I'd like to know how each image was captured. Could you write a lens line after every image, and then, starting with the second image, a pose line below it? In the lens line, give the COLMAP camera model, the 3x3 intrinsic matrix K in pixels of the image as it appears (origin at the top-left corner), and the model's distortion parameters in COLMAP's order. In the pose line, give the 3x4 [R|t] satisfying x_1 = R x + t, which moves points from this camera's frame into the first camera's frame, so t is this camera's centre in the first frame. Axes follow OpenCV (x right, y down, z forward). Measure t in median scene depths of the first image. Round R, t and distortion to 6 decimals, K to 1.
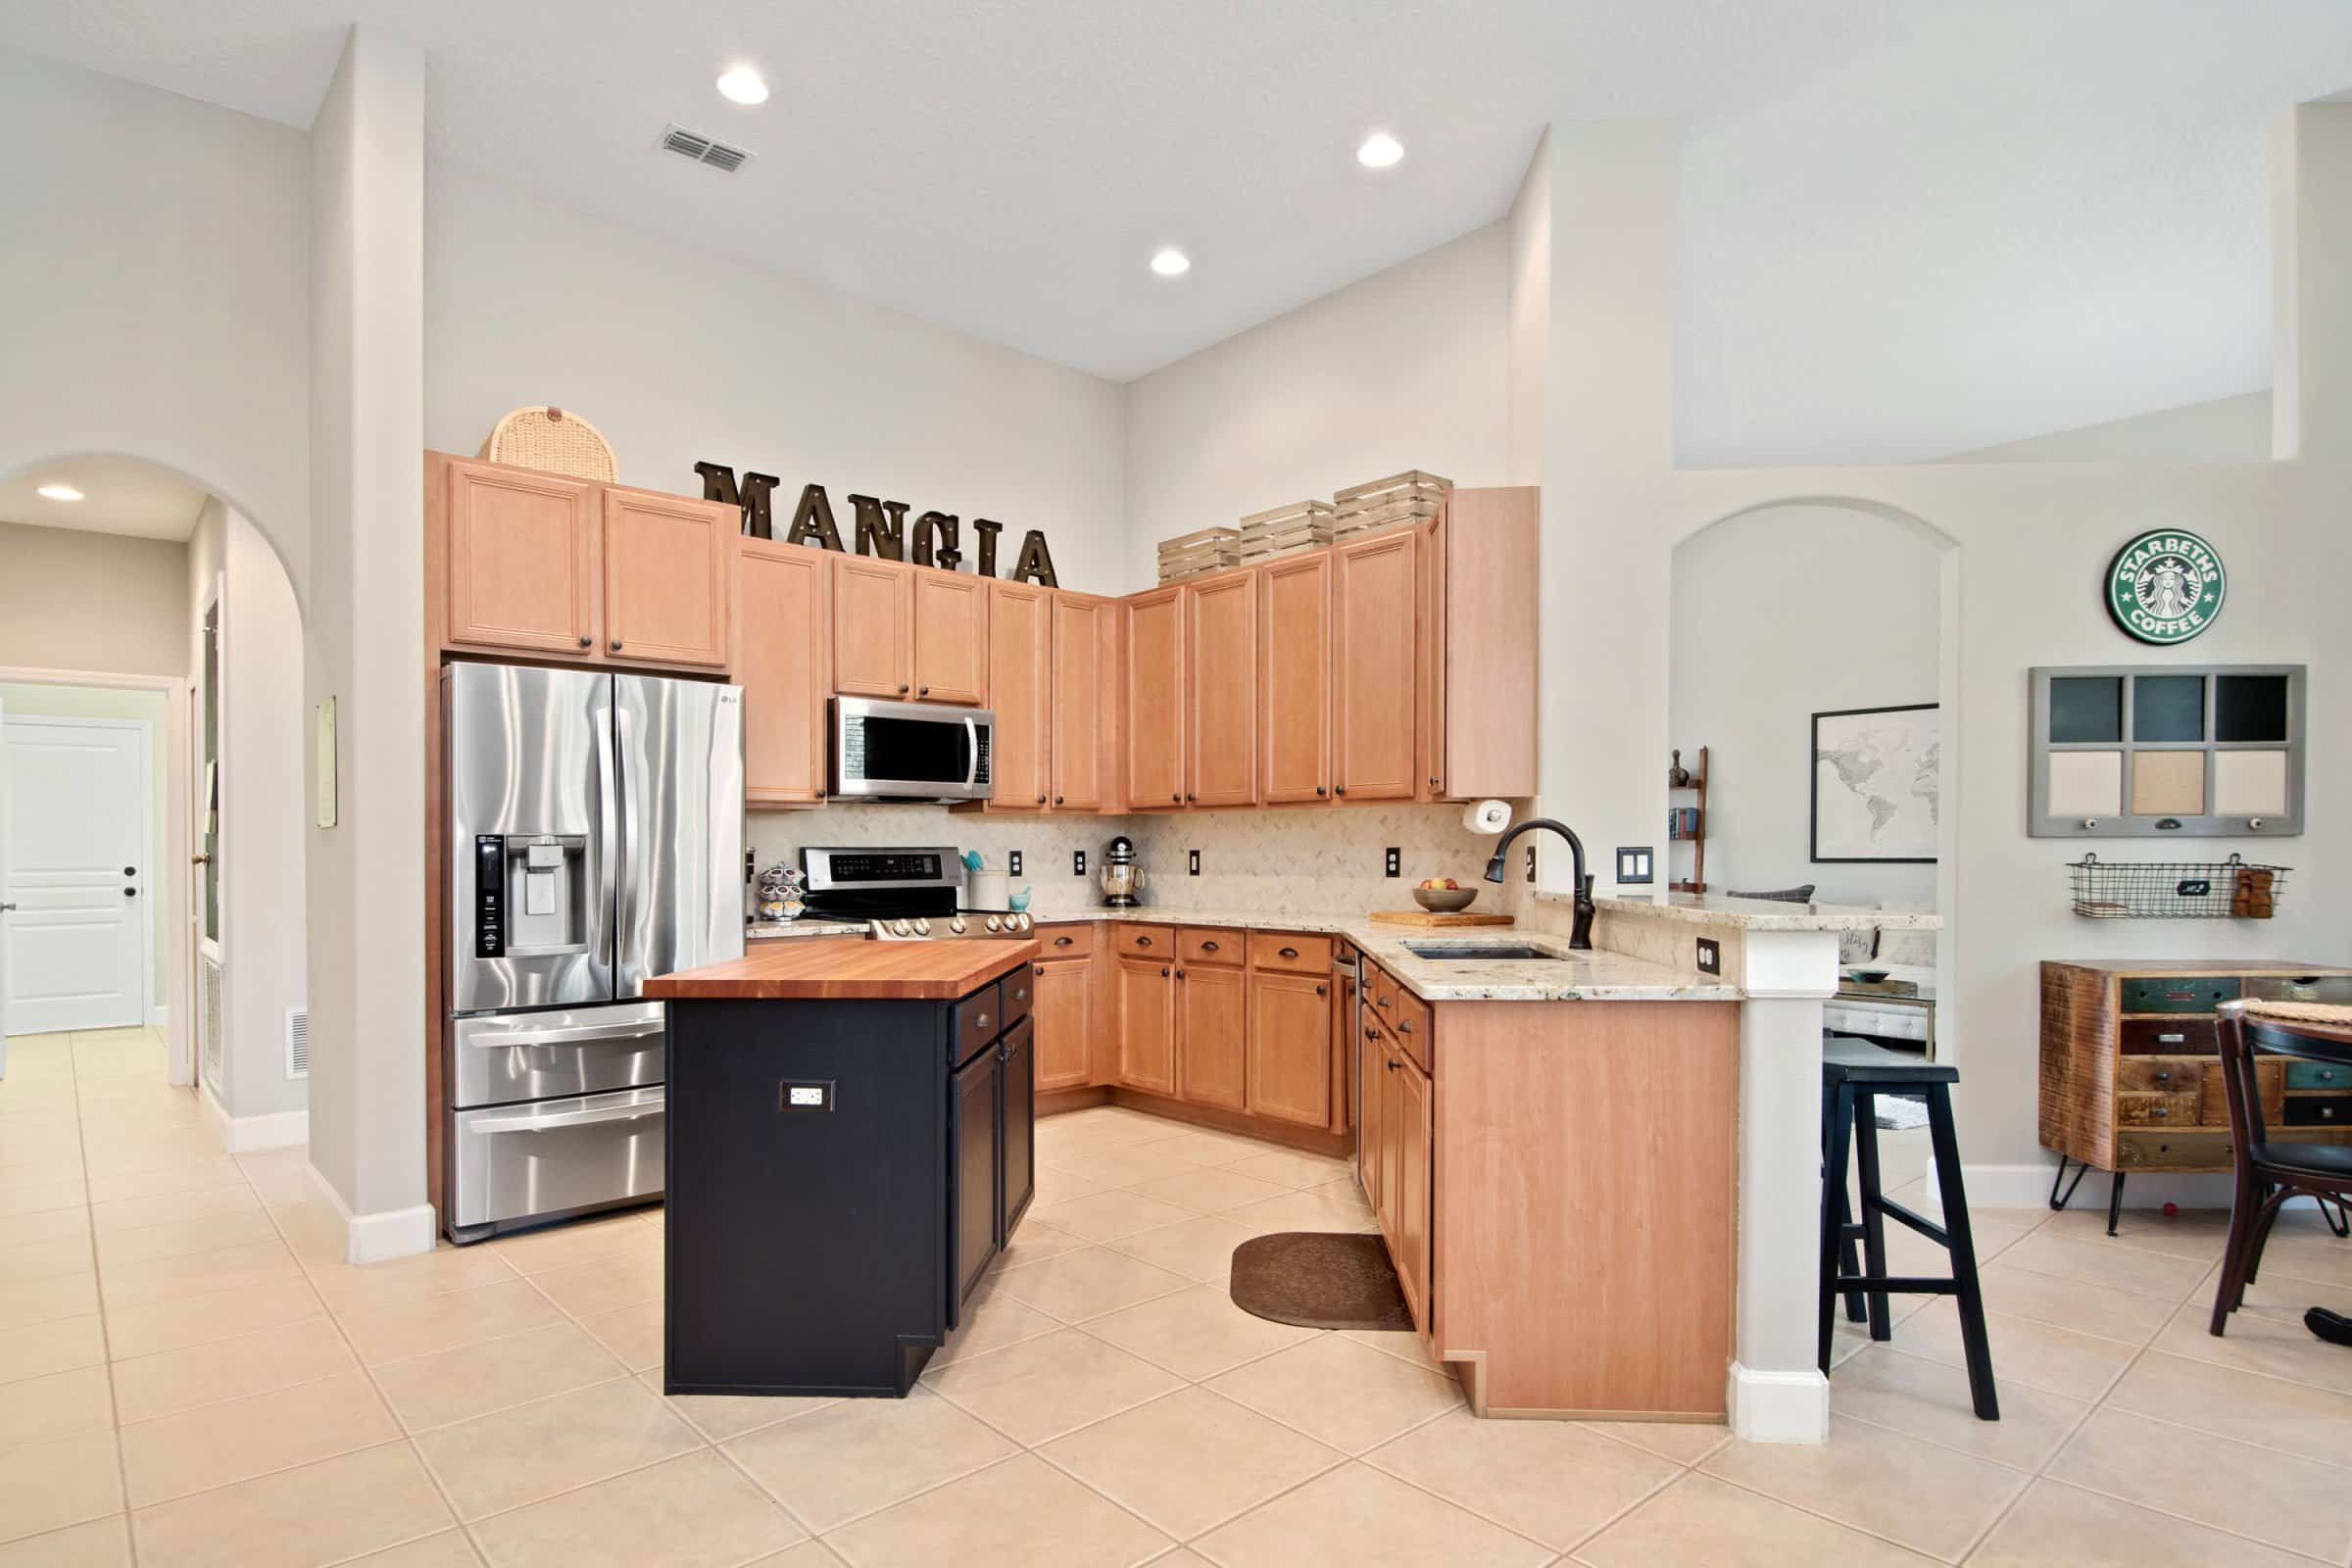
lens RADIAL K [[1282.3, 0, 1161.5], [0, 1282.3, 865.3], [0, 0, 1]] dist [0.016371, -0.013947]
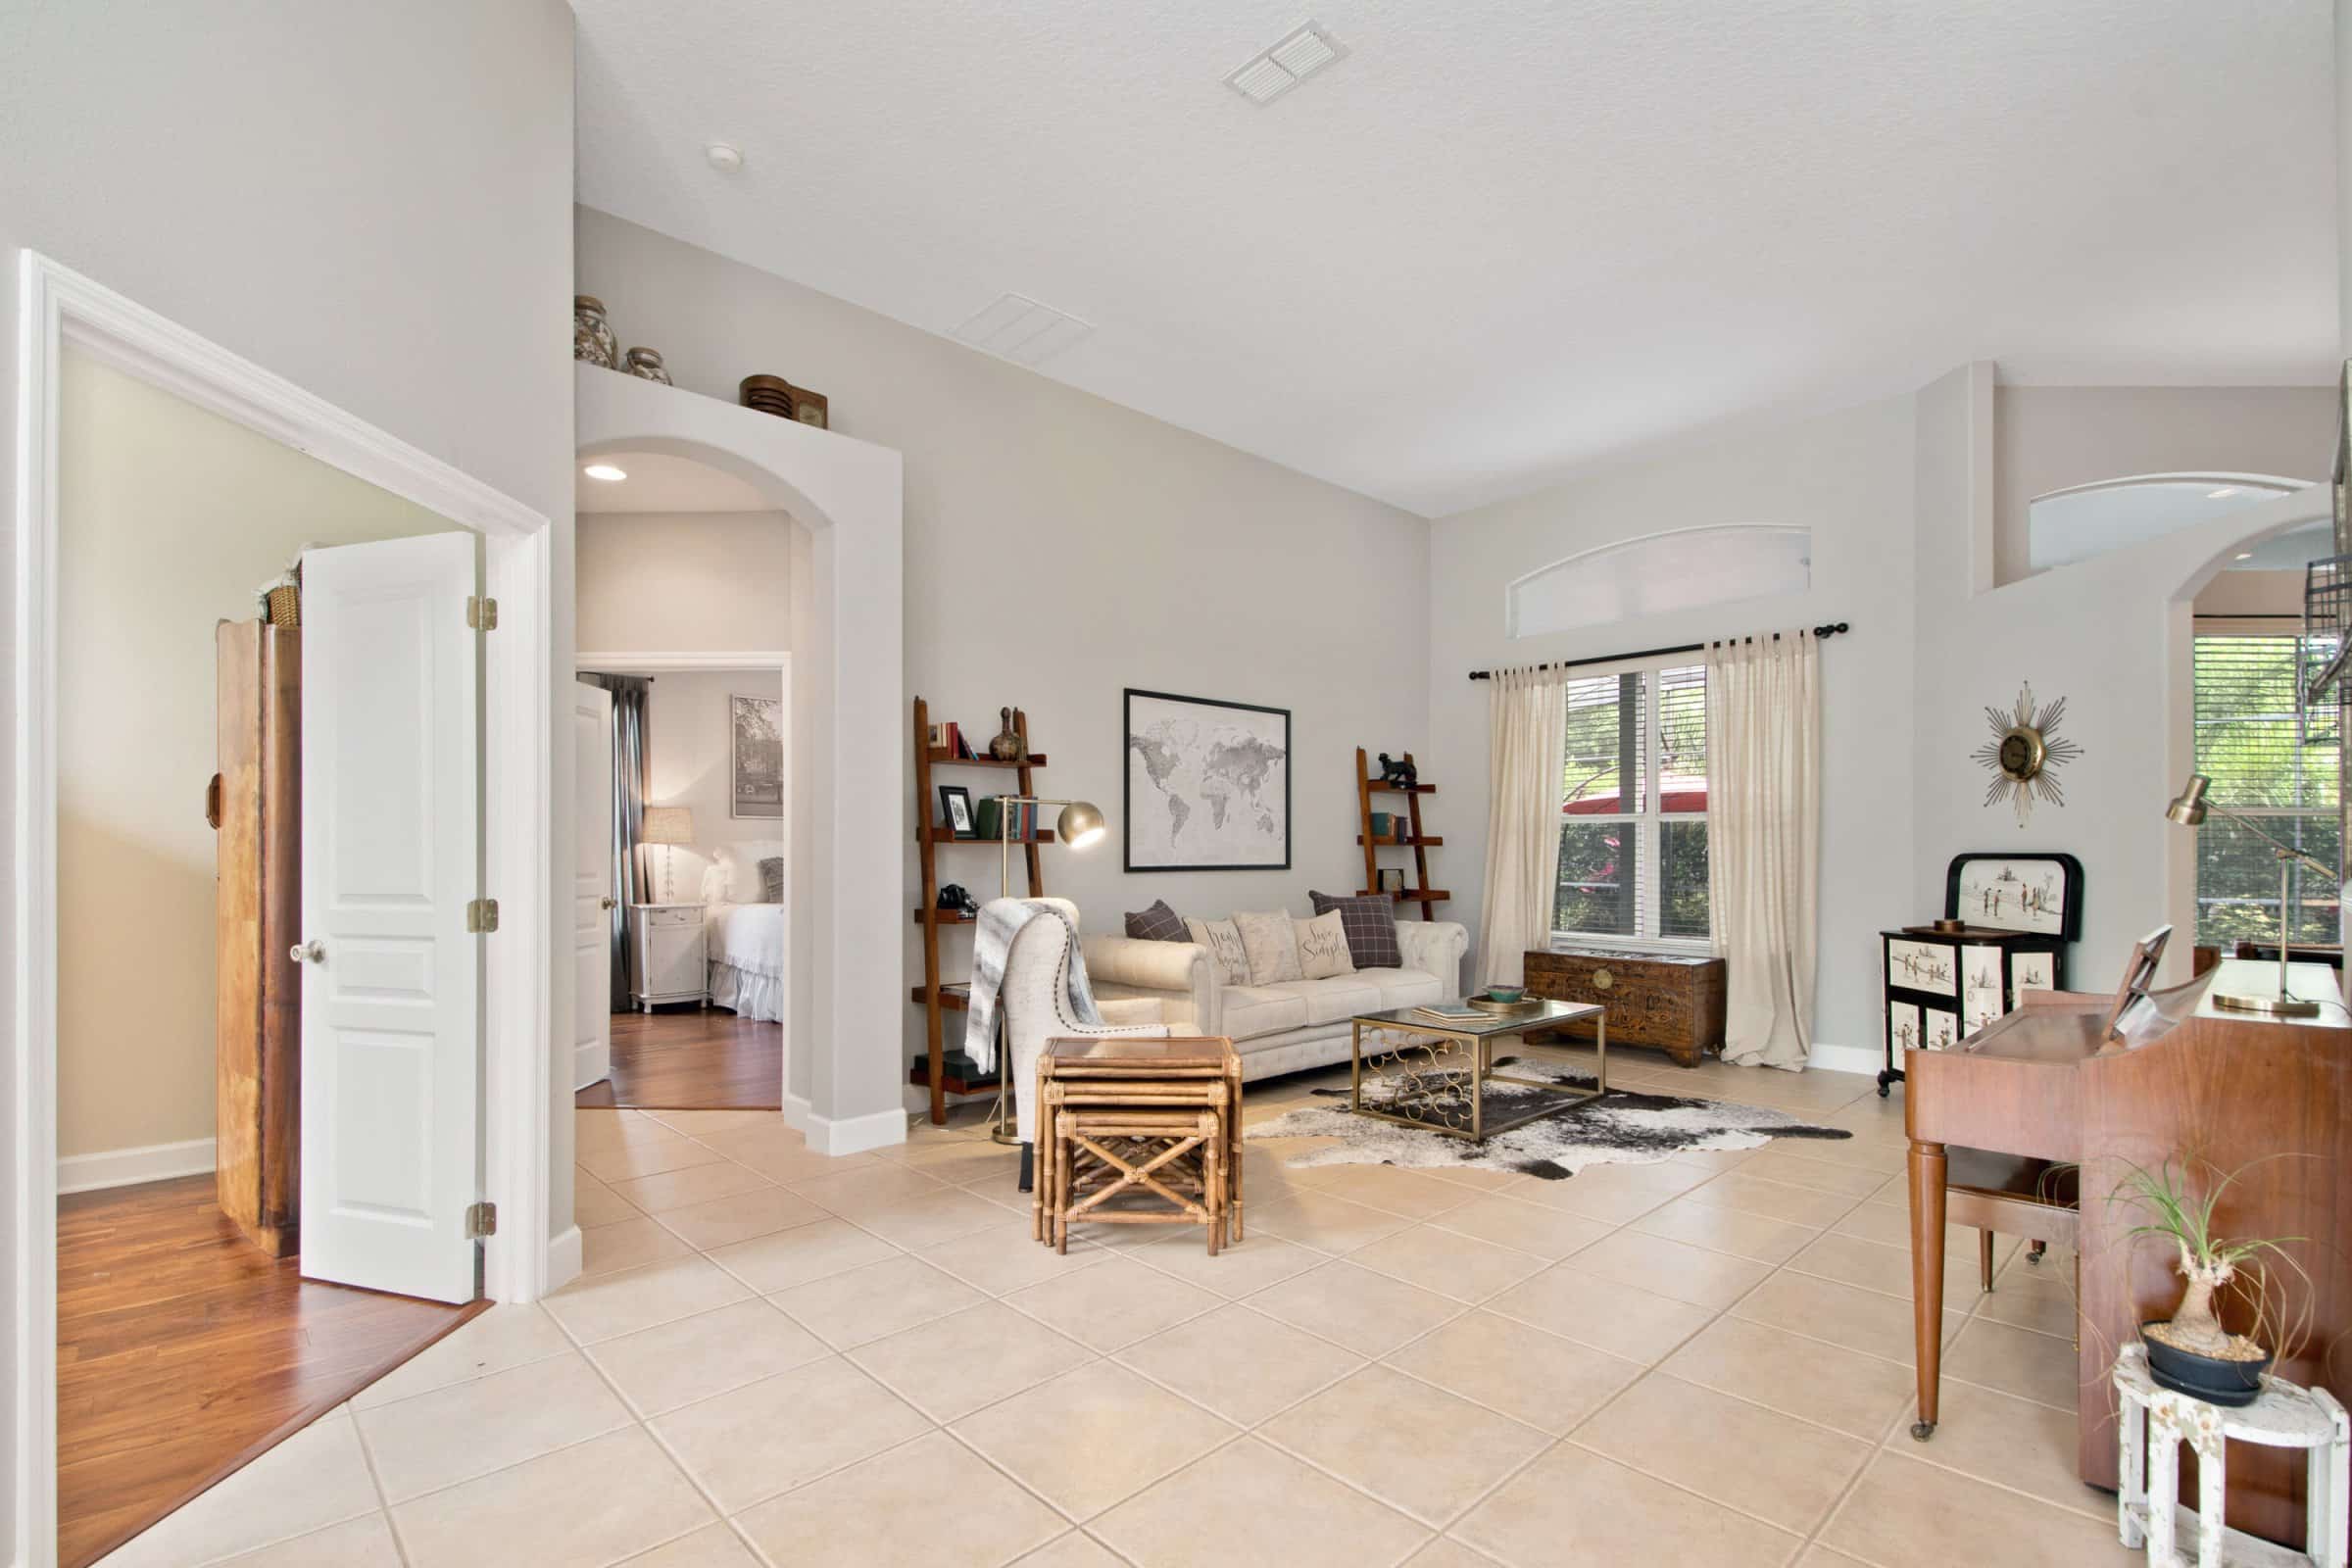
lens RADIAL K [[1062.1, 0, 1122.3], [0, 1062.1, 864.8], [0, 0, 1]] dist [0.004796, -0.010370]
pose [[-0.022982, -0.001562, 0.999735, -0.333534], [0.013840, 0.999902, 0.001880, -0.016178], [-0.999640, 0.013879, -0.022958, 2.070312]]
